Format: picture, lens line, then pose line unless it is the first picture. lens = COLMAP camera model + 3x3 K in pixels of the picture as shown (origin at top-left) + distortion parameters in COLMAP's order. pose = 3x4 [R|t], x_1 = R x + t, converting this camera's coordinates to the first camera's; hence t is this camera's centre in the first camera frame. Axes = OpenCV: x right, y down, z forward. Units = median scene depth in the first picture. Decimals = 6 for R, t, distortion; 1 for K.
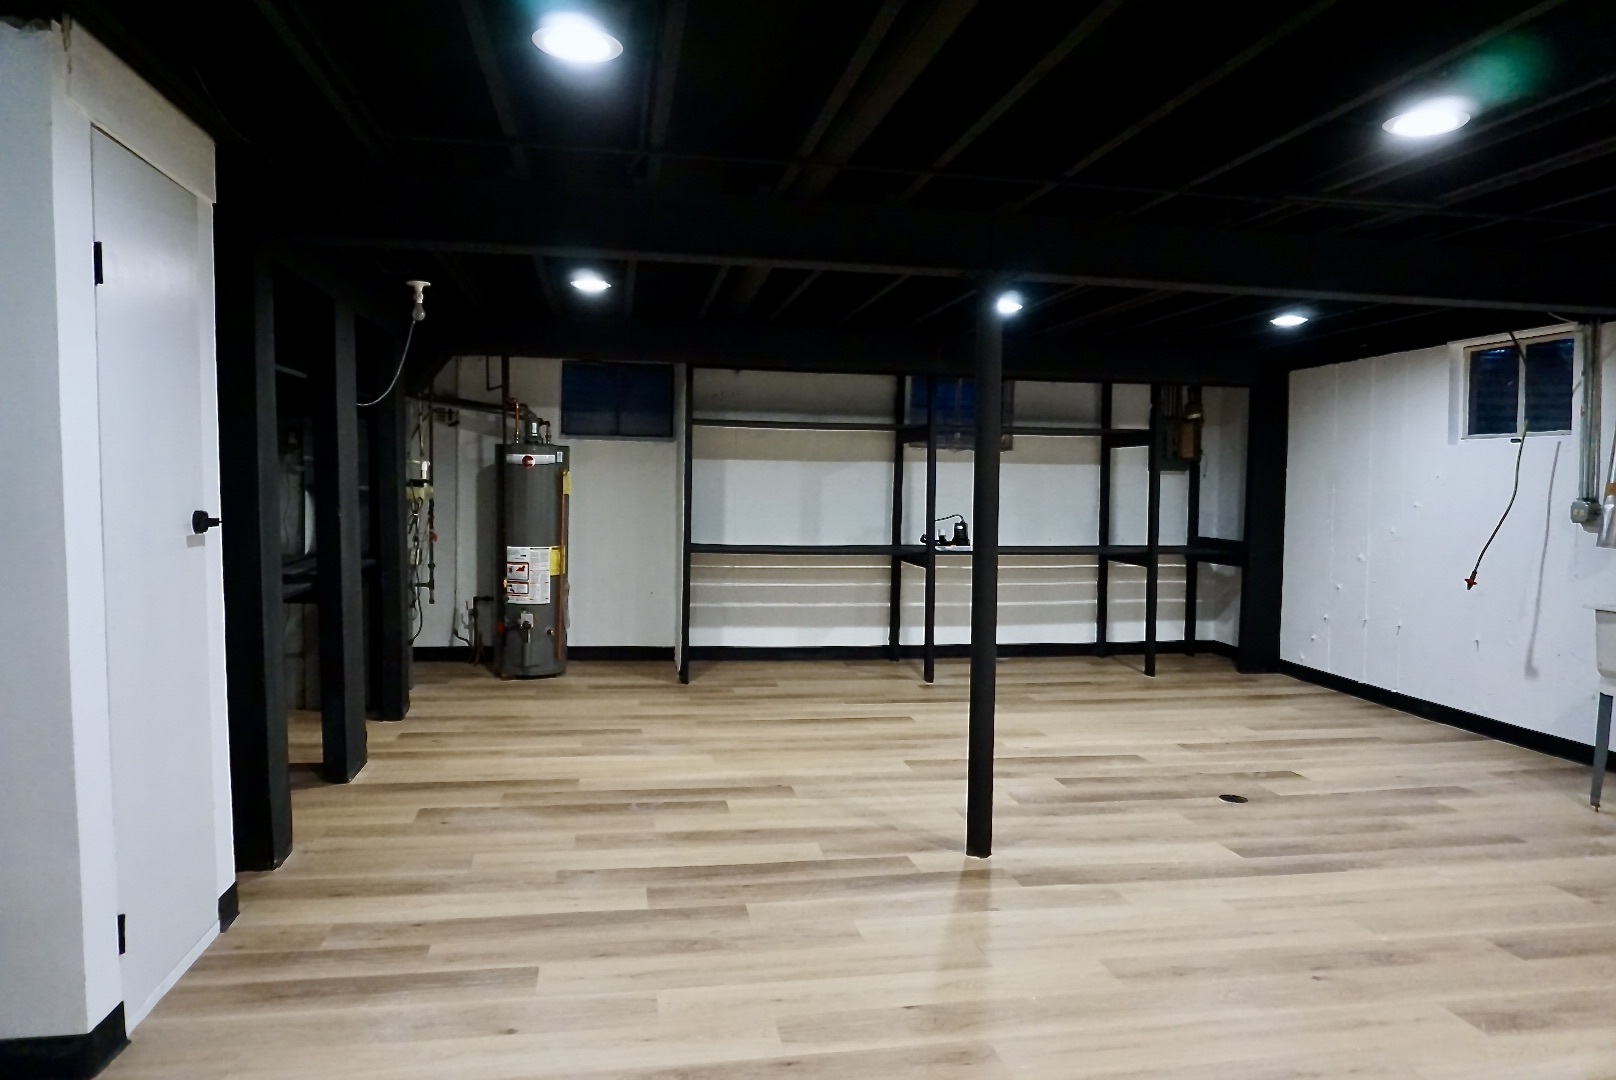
lens RADIAL K [[1078.4, 0, 812.5], [0, 1078.4, 532.8], [0, 0, 1]] dist [-0.039776, 0.027069]
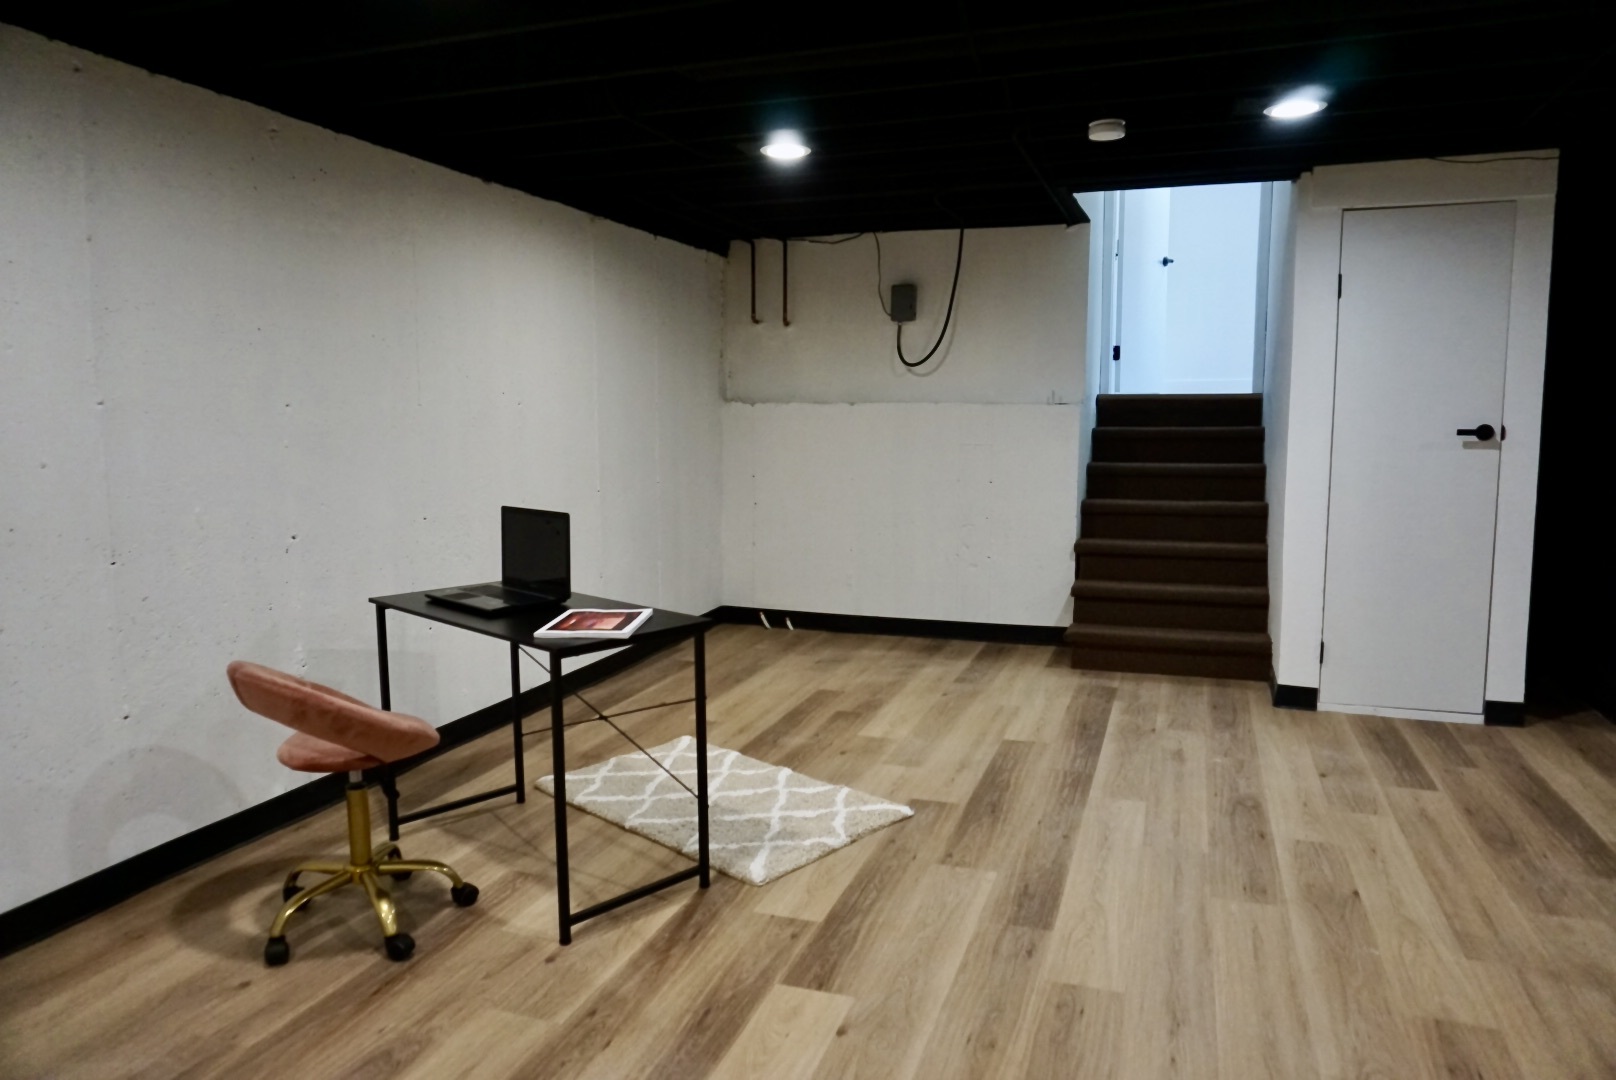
lens RADIAL K [[1078.4, 0, 813.6], [0, 1078.4, 537.6], [0, 0, 1]] dist [-0.039776, 0.027069]
pose [[-0.497102, 0.090817, -0.862926, 0.735420], [-0.040778, 0.990963, 0.127783, -0.010743], [0.866733, 0.098710, -0.488907, 0.604475]]
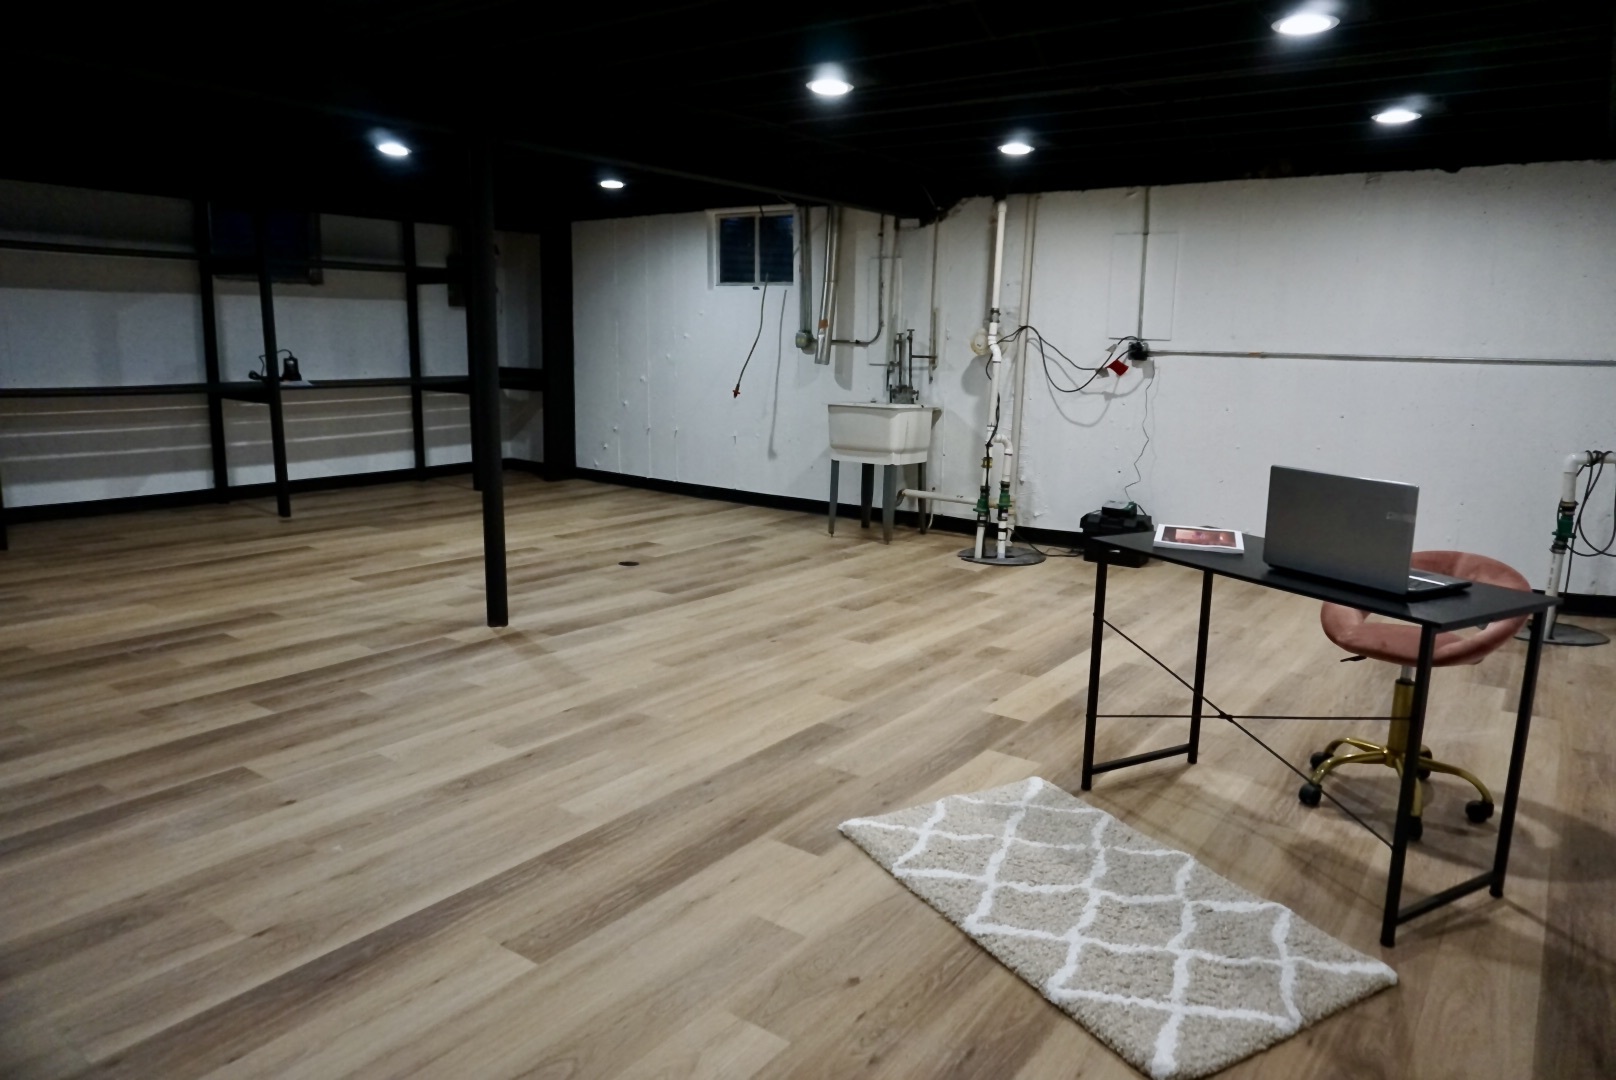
lens RADIAL K [[1078.4, 0, 807.9], [0, 1078.4, 535.0], [0, 0, 1]] dist [-0.039776, 0.027069]
pose [[0.728399, -0.128674, 0.672962, -0.344921], [0.023290, 0.986289, 0.163374, 0.002811], [-0.684758, -0.103328, 0.721409, -0.106688]]
